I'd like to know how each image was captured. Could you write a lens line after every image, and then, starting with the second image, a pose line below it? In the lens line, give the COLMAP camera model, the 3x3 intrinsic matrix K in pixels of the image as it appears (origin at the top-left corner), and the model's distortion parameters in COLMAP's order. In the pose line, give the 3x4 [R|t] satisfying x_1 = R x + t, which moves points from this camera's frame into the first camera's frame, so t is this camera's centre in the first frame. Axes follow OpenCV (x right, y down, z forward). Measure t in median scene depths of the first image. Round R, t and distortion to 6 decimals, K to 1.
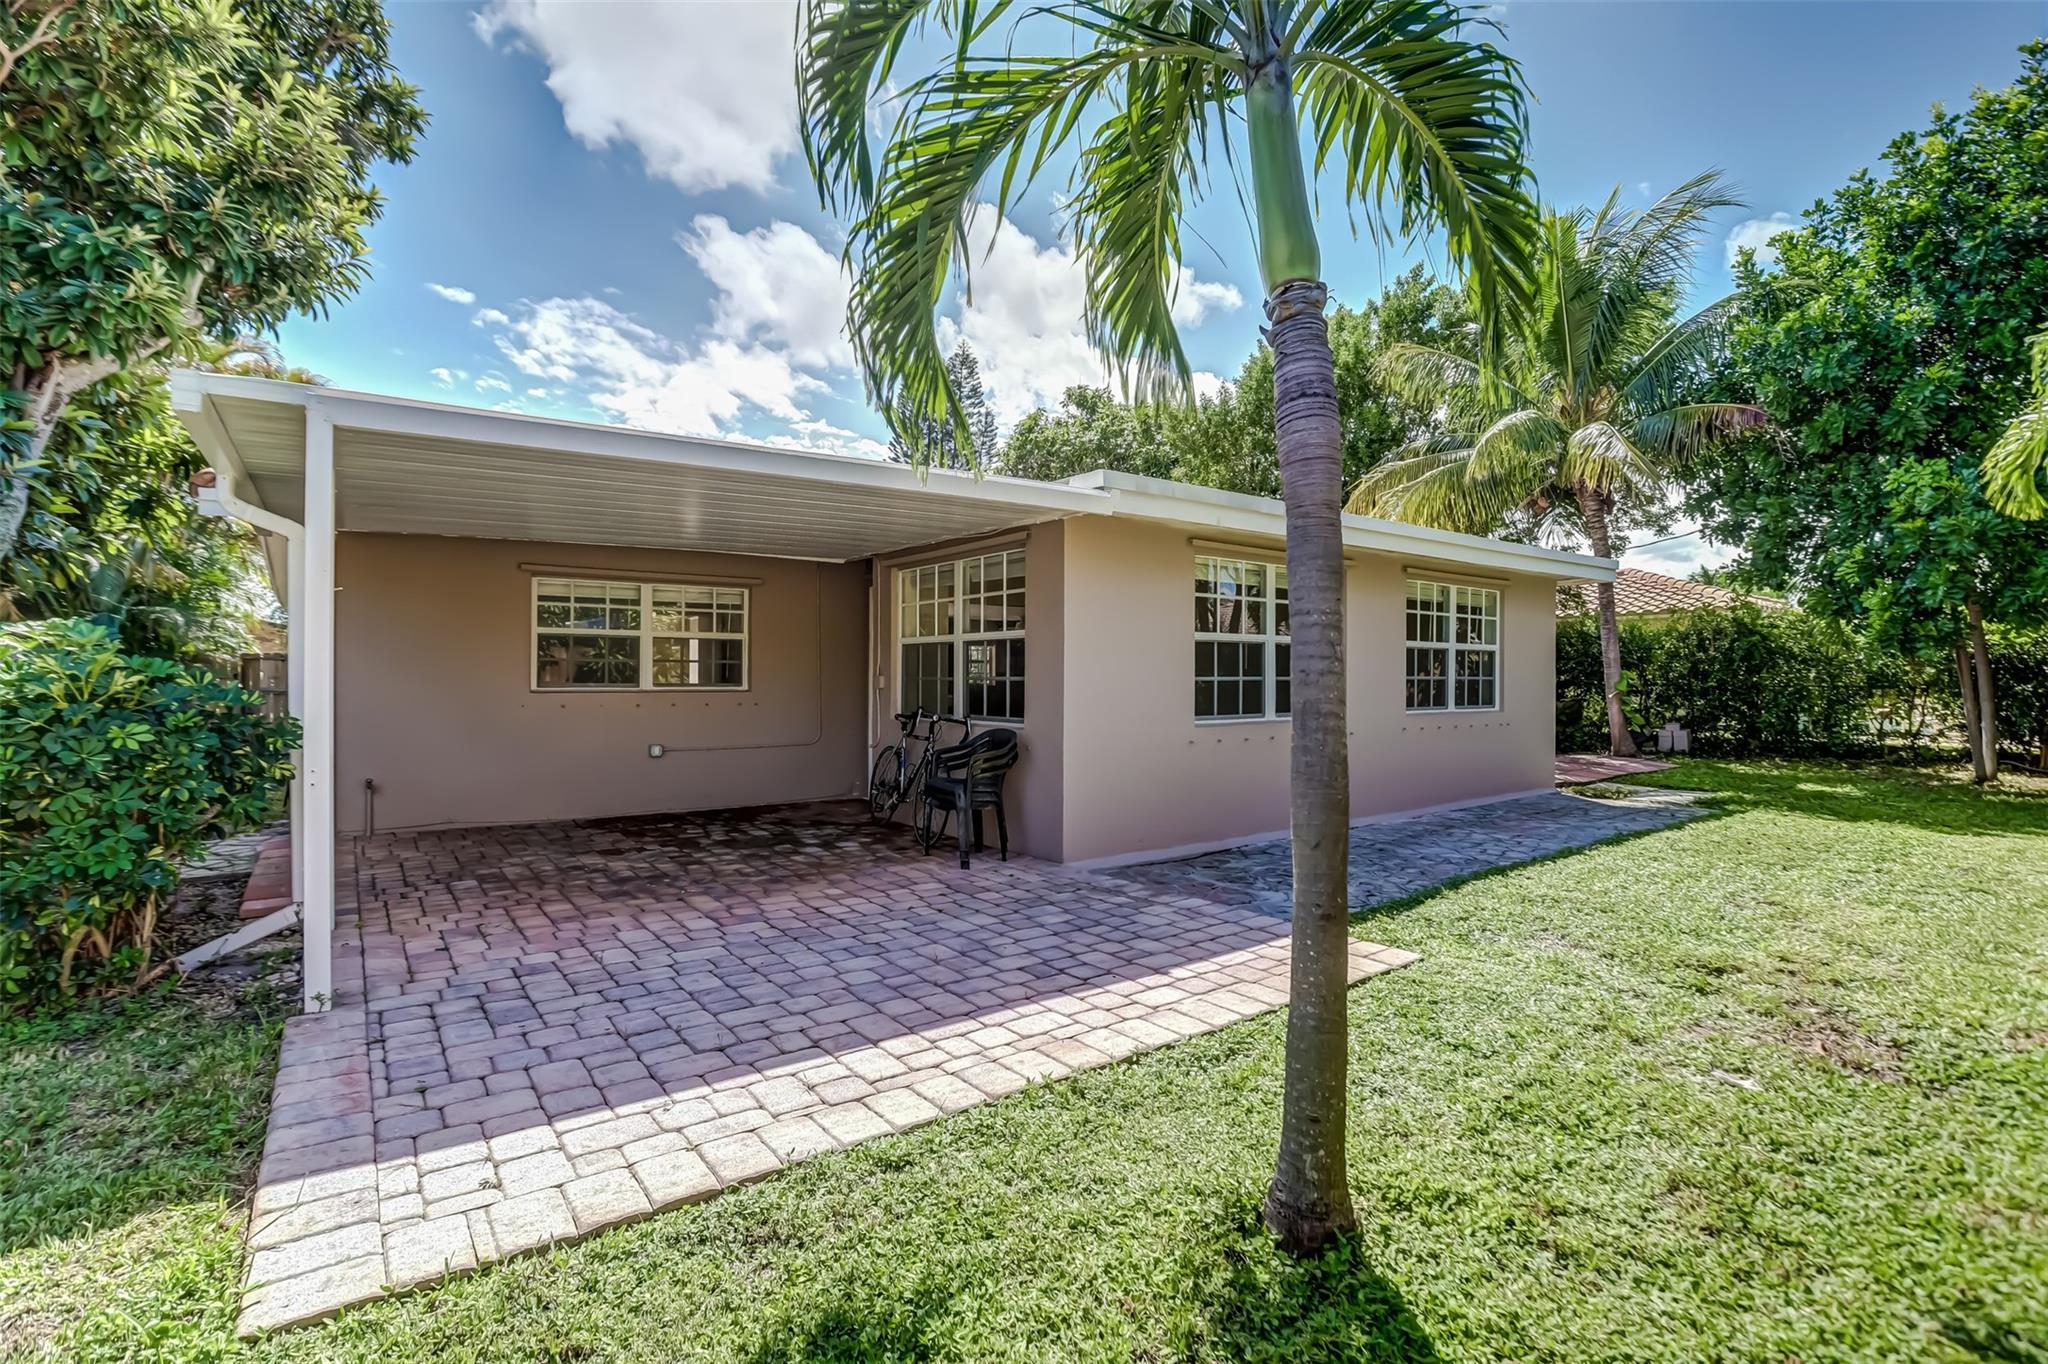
lens RADIAL K [[931.1, 0, 992.0], [0, 931.1, 674.8], [0, 0, 1]] dist [-0.045966, 0.016187]
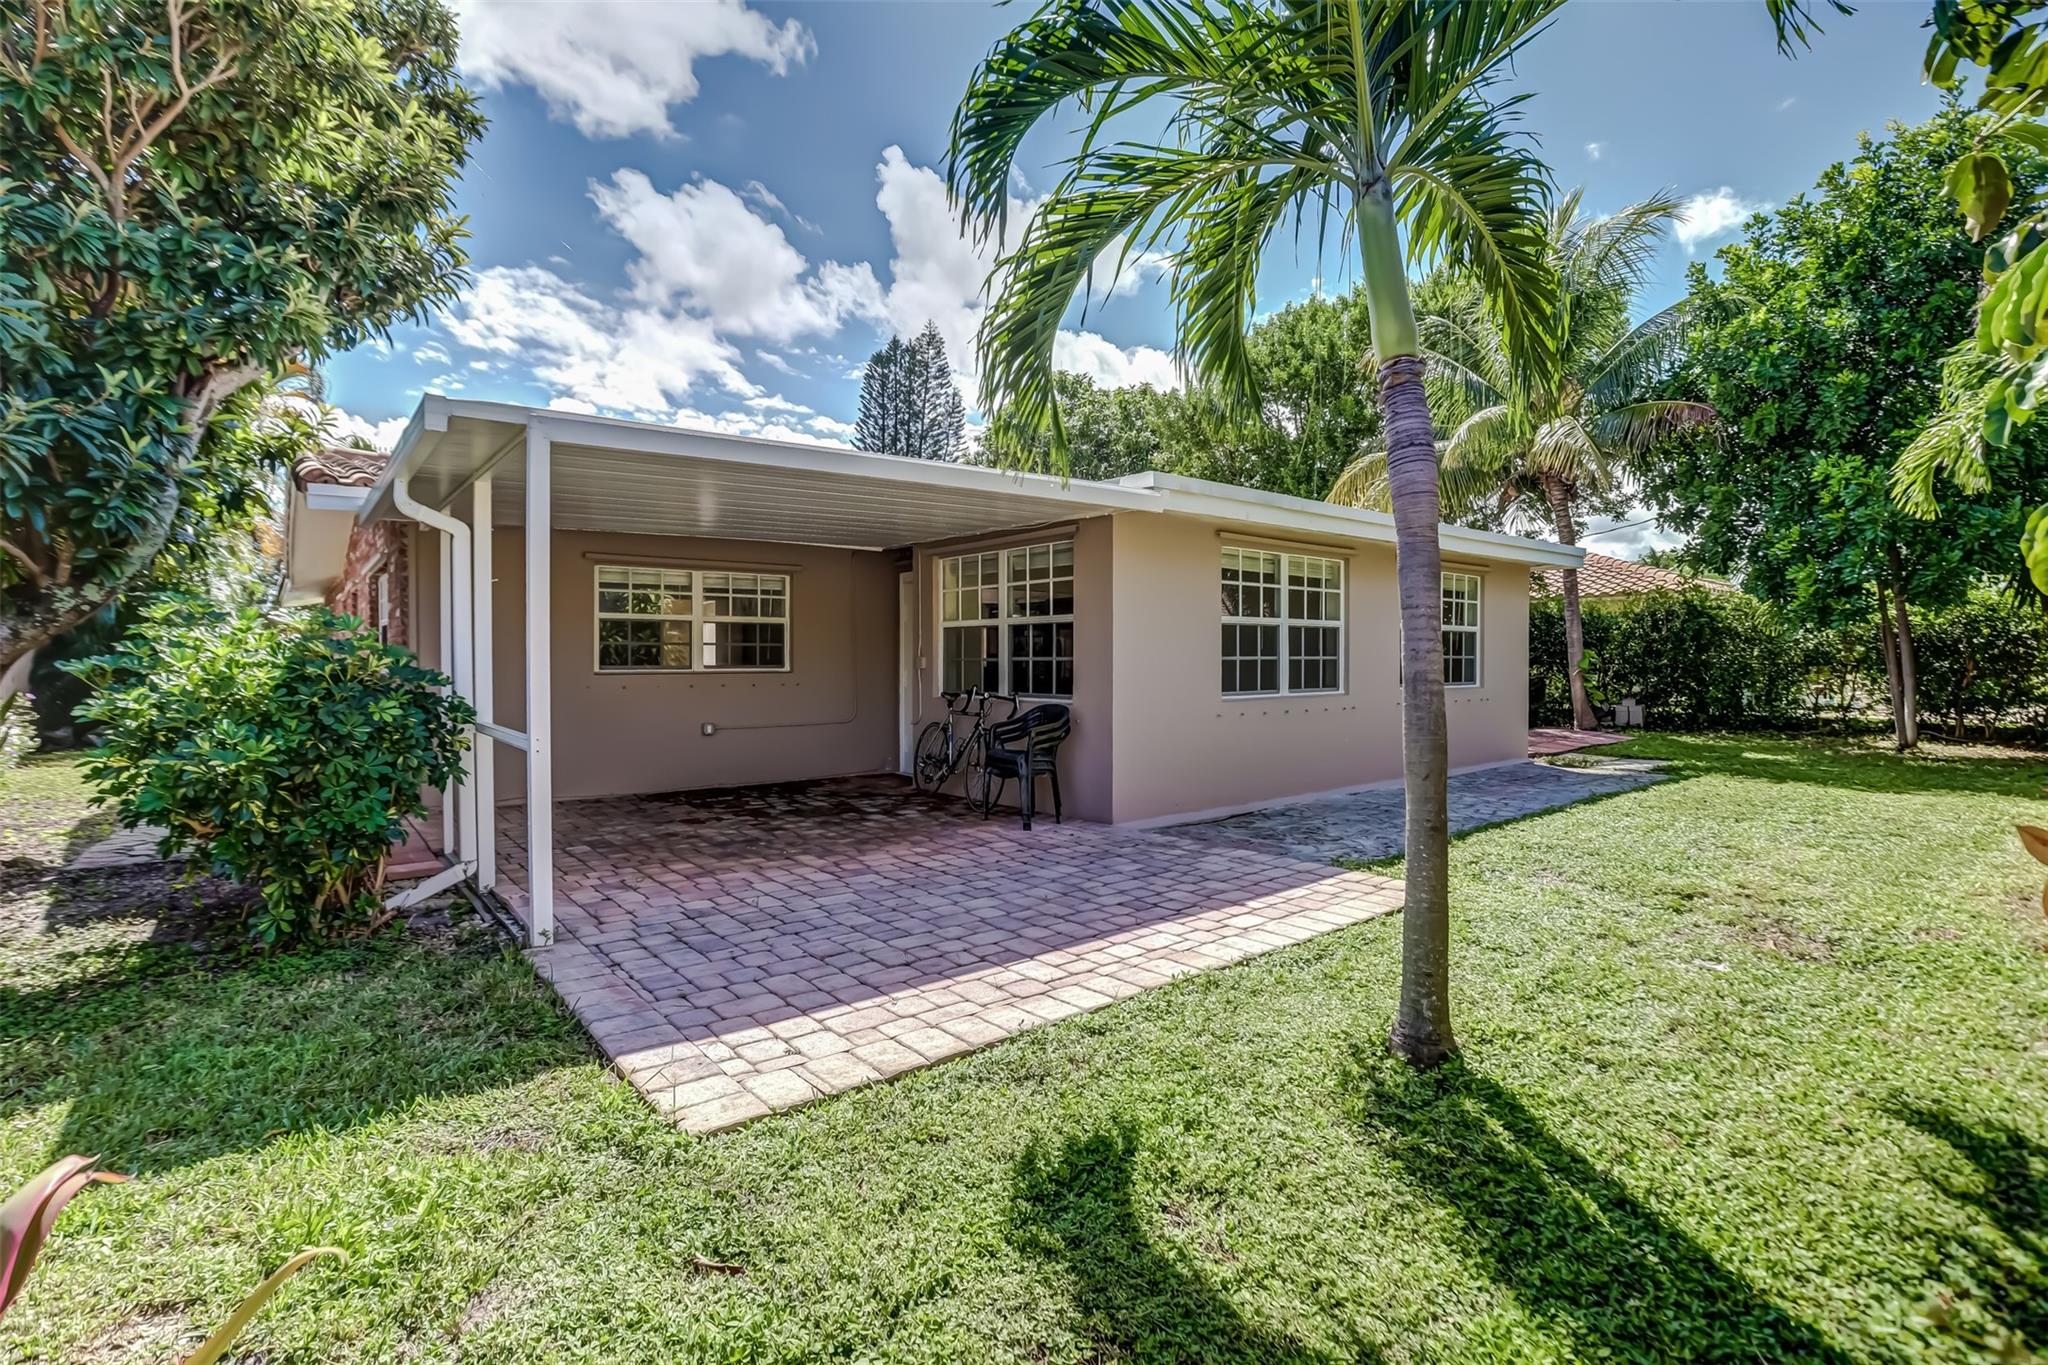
lens RADIAL K [[931.1, 0, 1006.2], [0, 931.1, 667.5], [0, 0, 1]] dist [-0.045966, 0.016187]
pose [[0.998810, -0.005286, 0.048489, -0.160587], [0.004733, 0.999922, 0.011517, 0.002379], [-0.048546, -0.011274, 0.998757, -0.158272]]
